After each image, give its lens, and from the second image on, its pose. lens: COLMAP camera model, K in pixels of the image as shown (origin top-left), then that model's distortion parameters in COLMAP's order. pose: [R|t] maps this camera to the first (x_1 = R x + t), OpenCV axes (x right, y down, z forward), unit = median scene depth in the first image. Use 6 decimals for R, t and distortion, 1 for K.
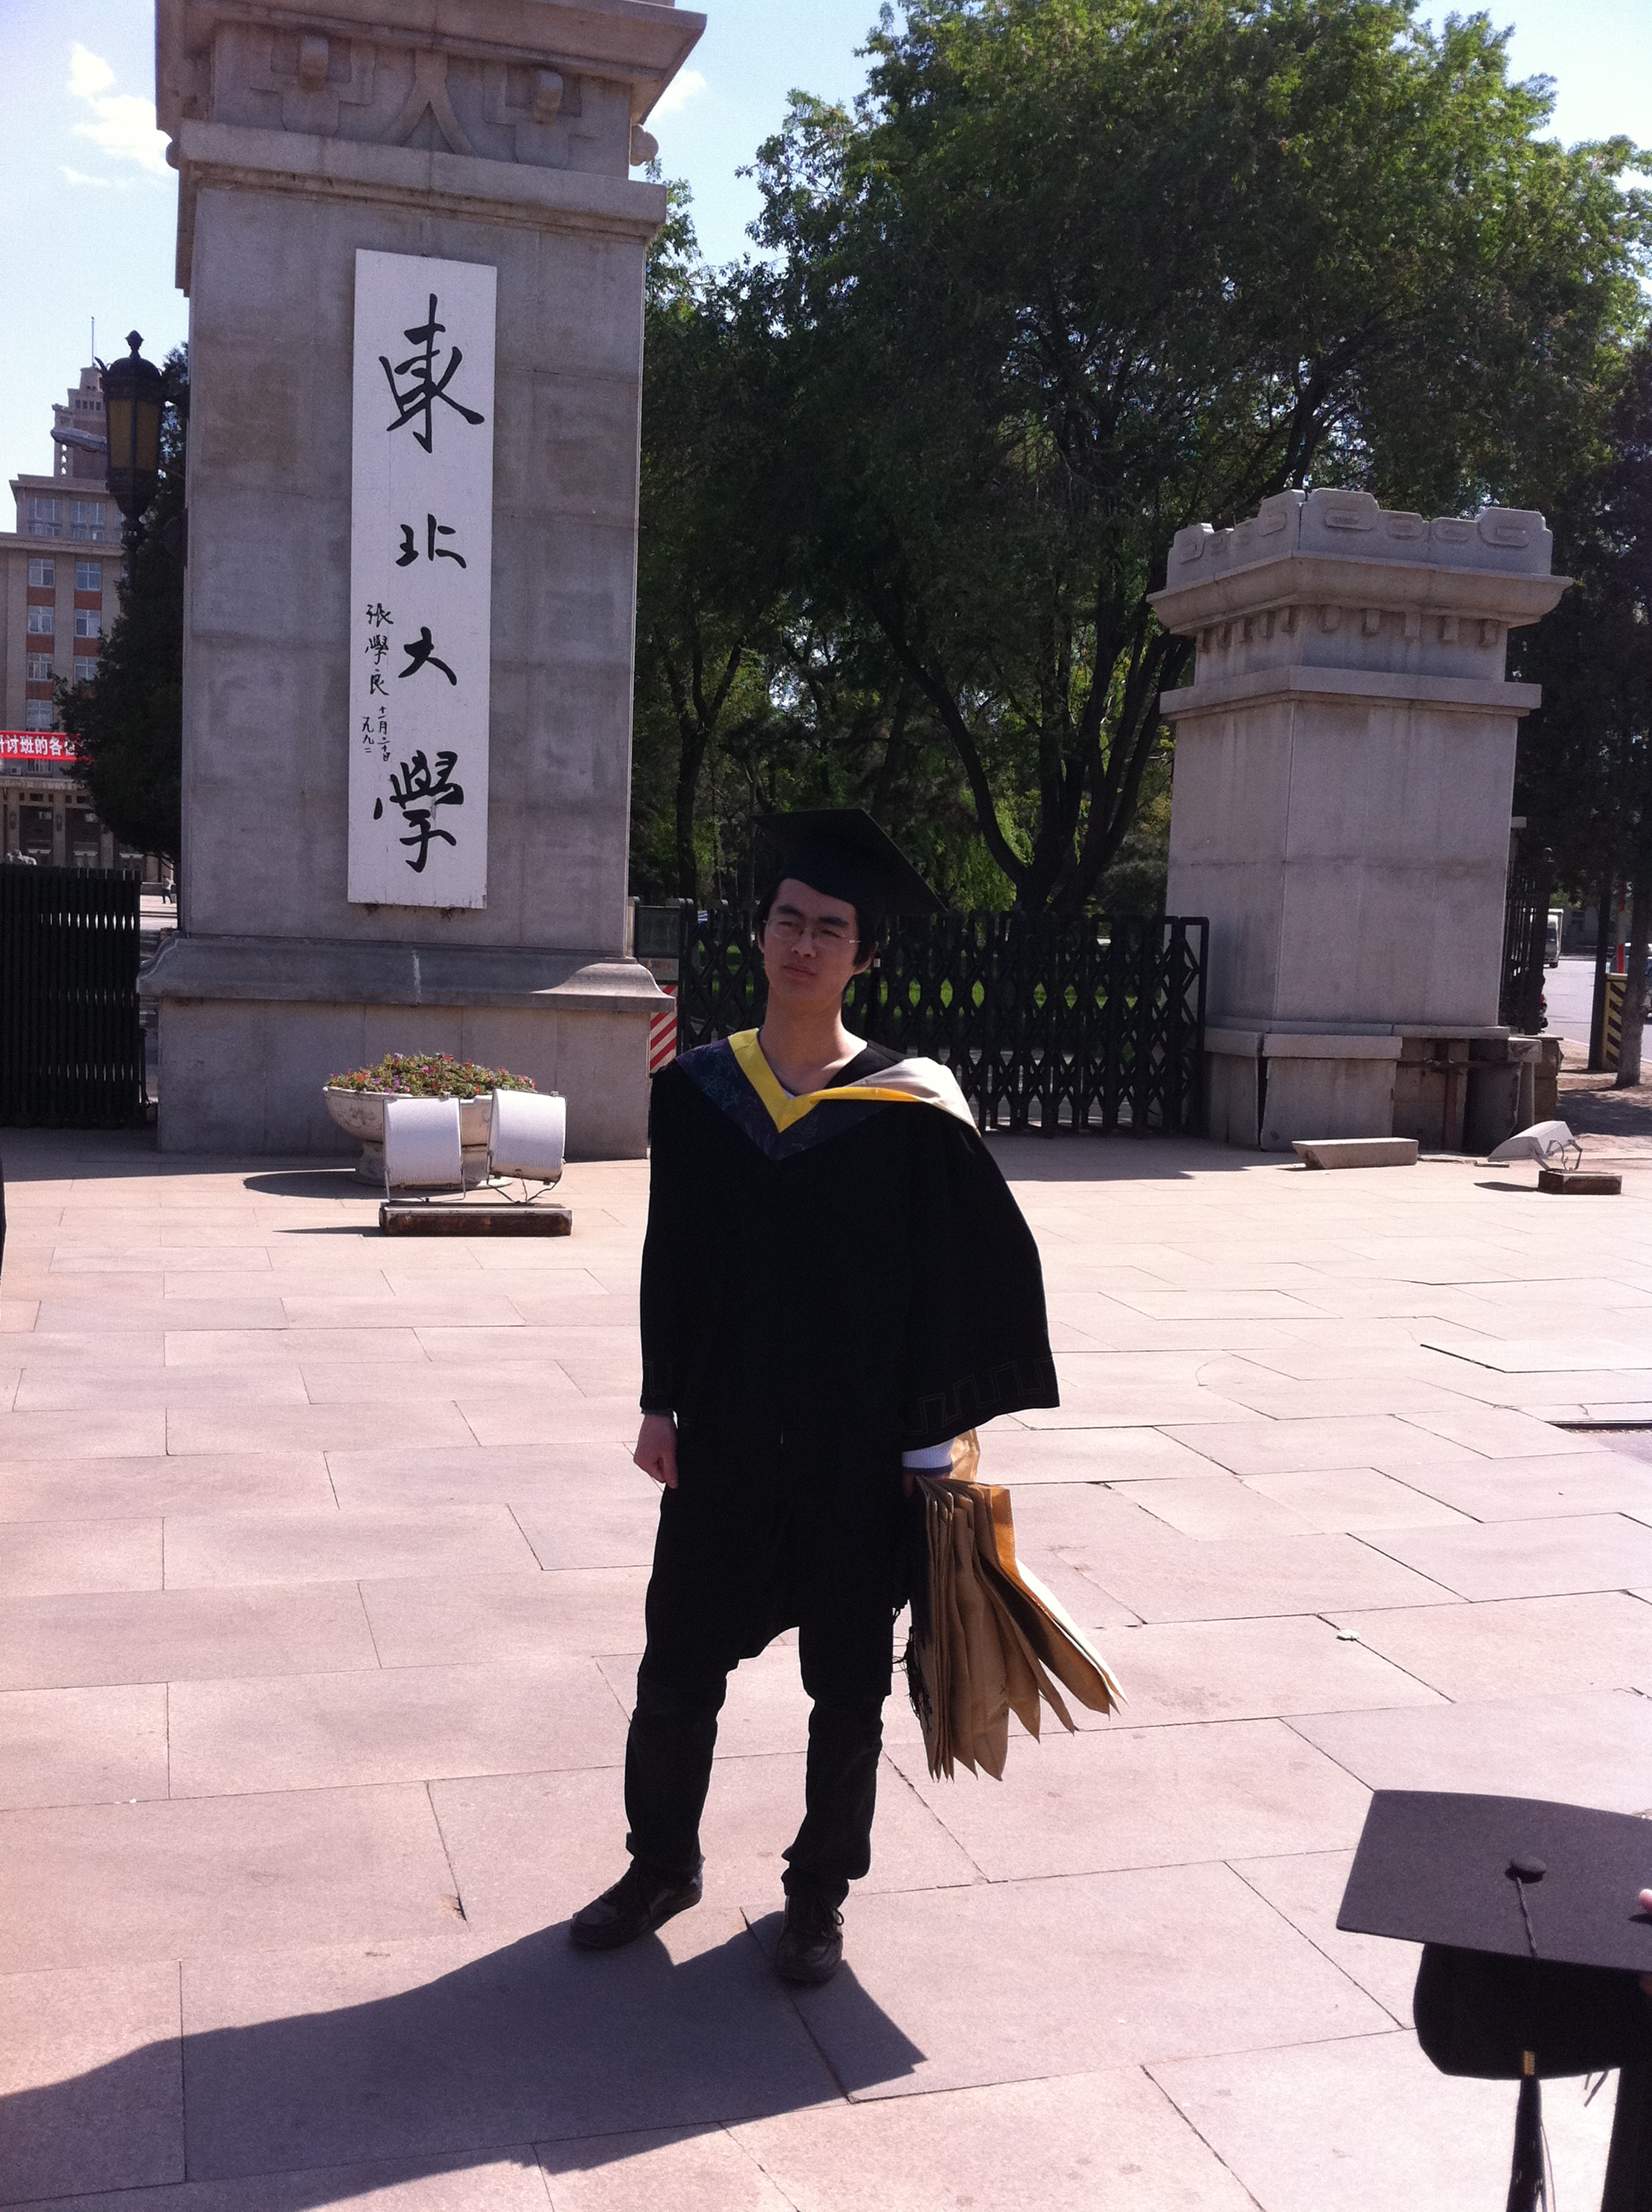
lens RADIAL K [[2065.6, 0, 785.7], [0, 2065.6, 1103.8], [0, 0, 1]] dist [0.149509, -0.412550]
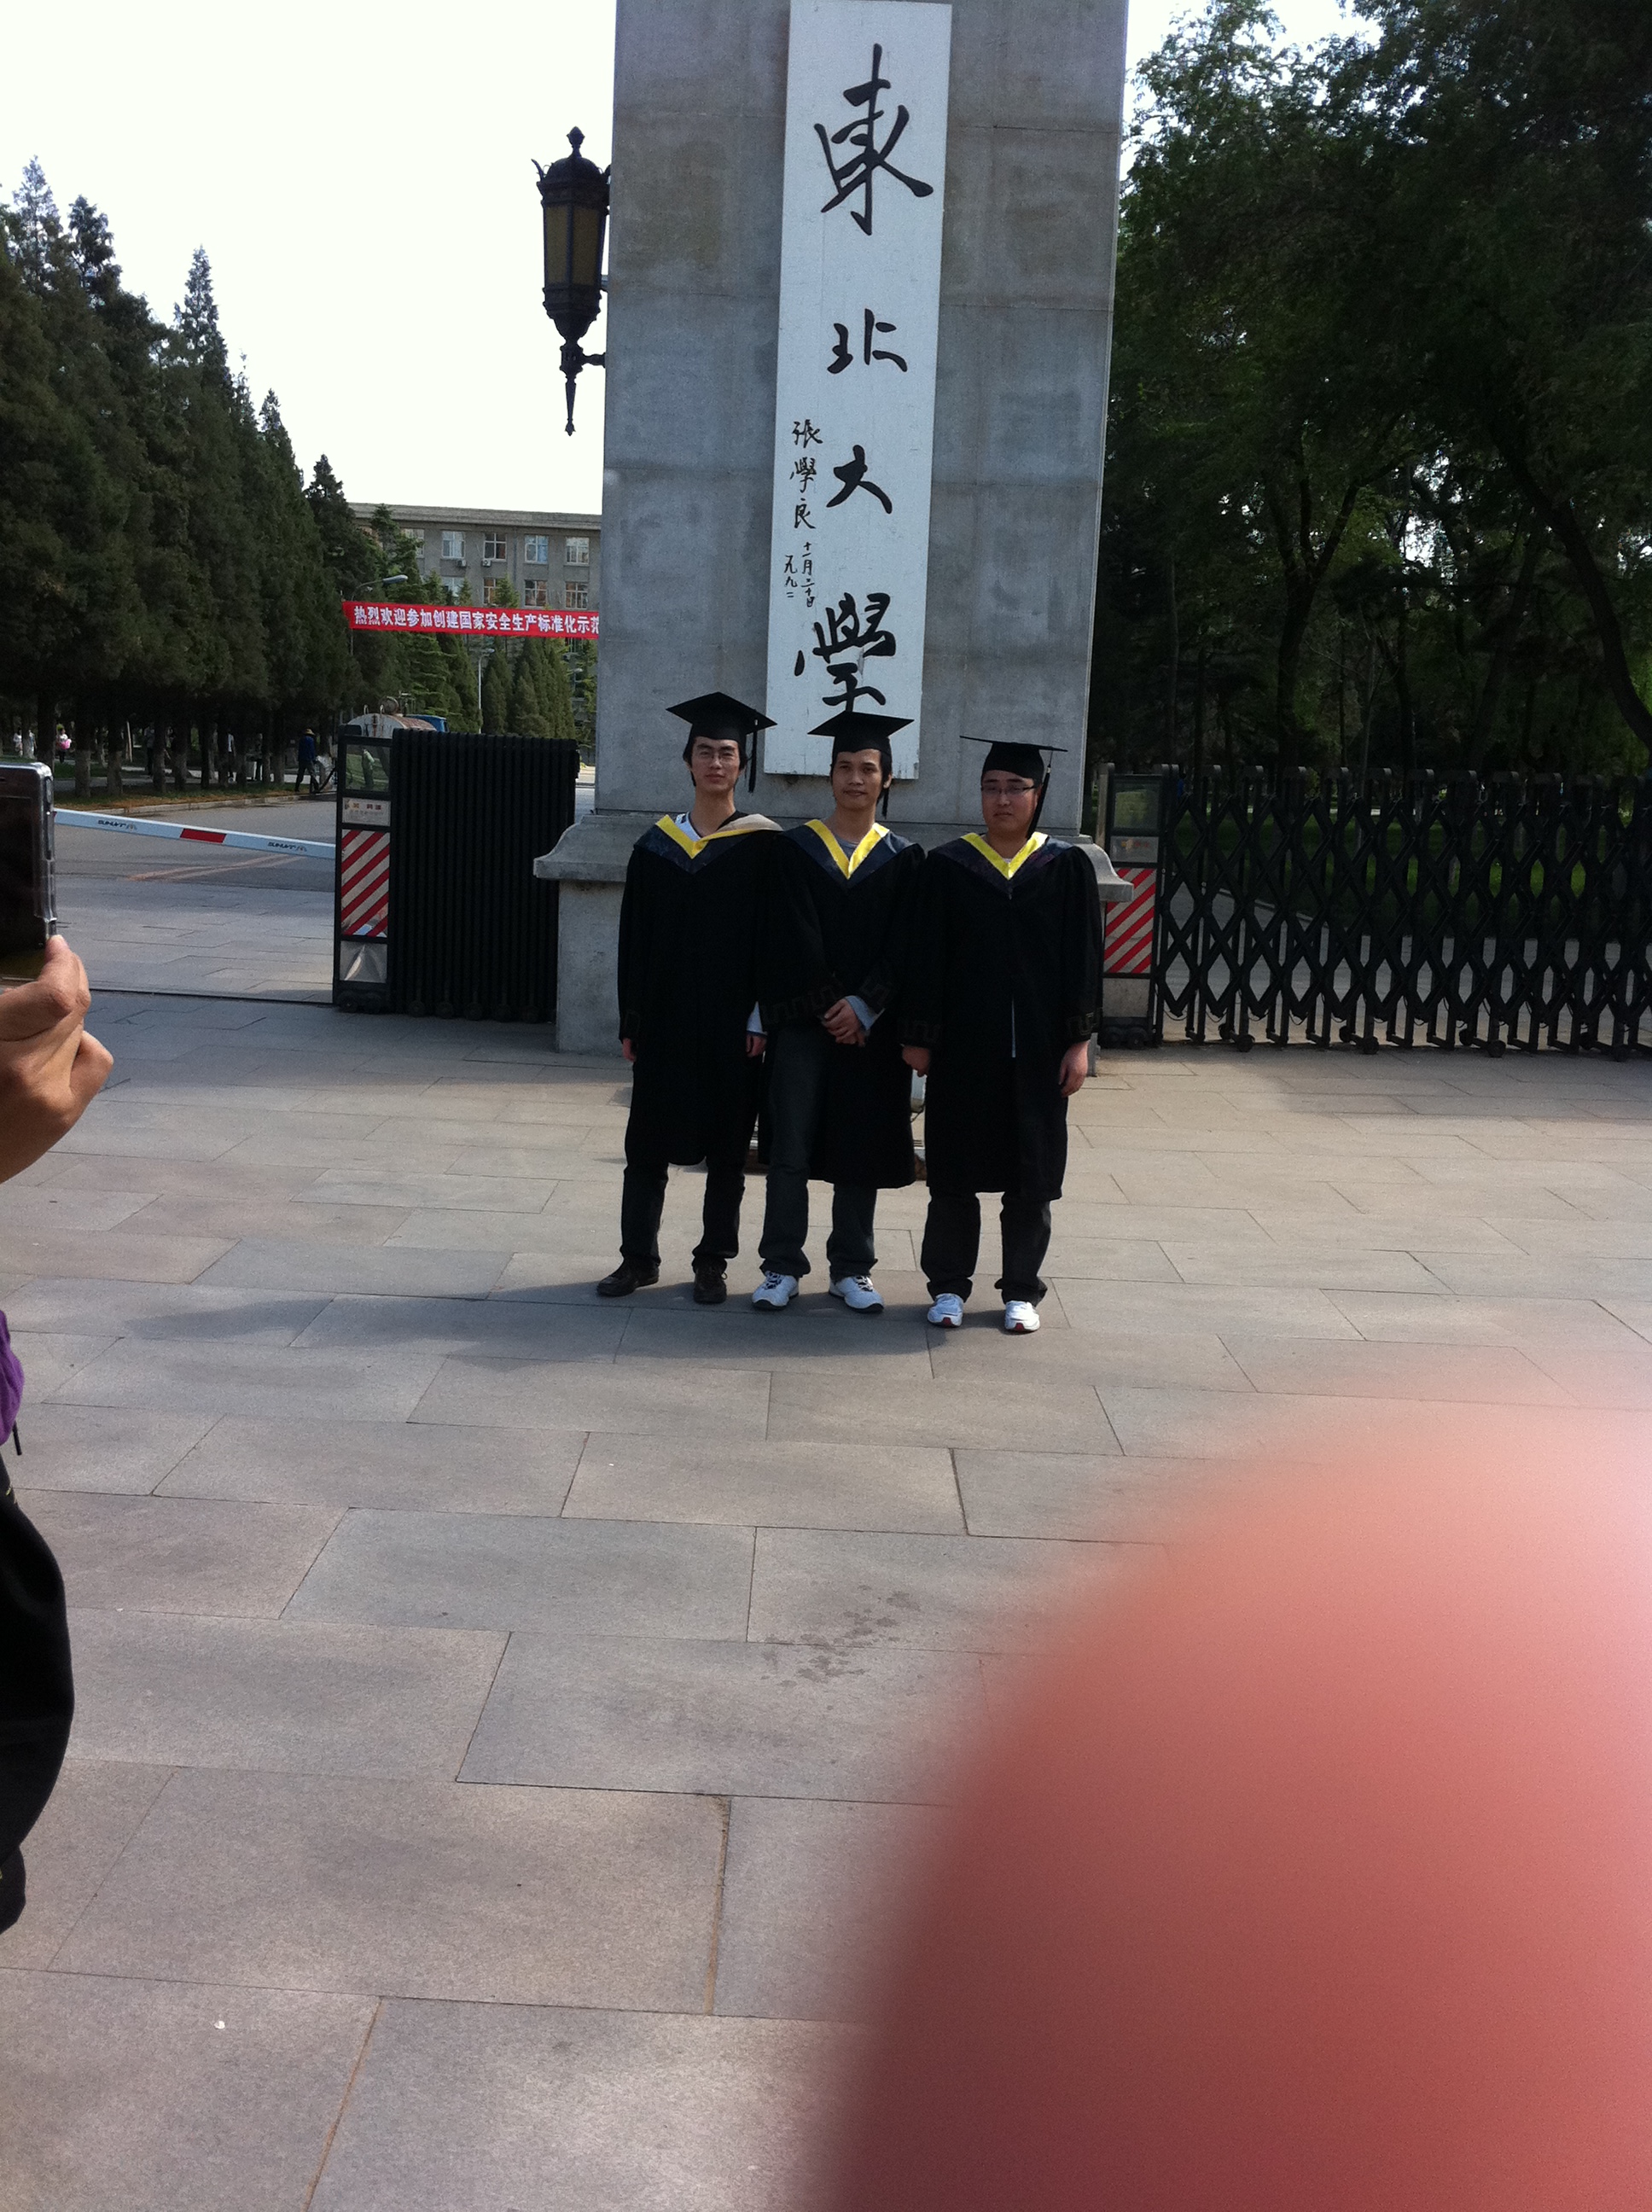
lens RADIAL K [[2098.8, 0, 814.6], [0, 2098.8, 1104.4], [0, 0, 1]] dist [0.148313, -0.412954]
pose [[0.961746, 0.040779, -0.270890, 0.054908], [-0.025165, 0.997829, 0.060865, -0.011724], [0.272784, -0.051720, 0.960684, 0.145088]]
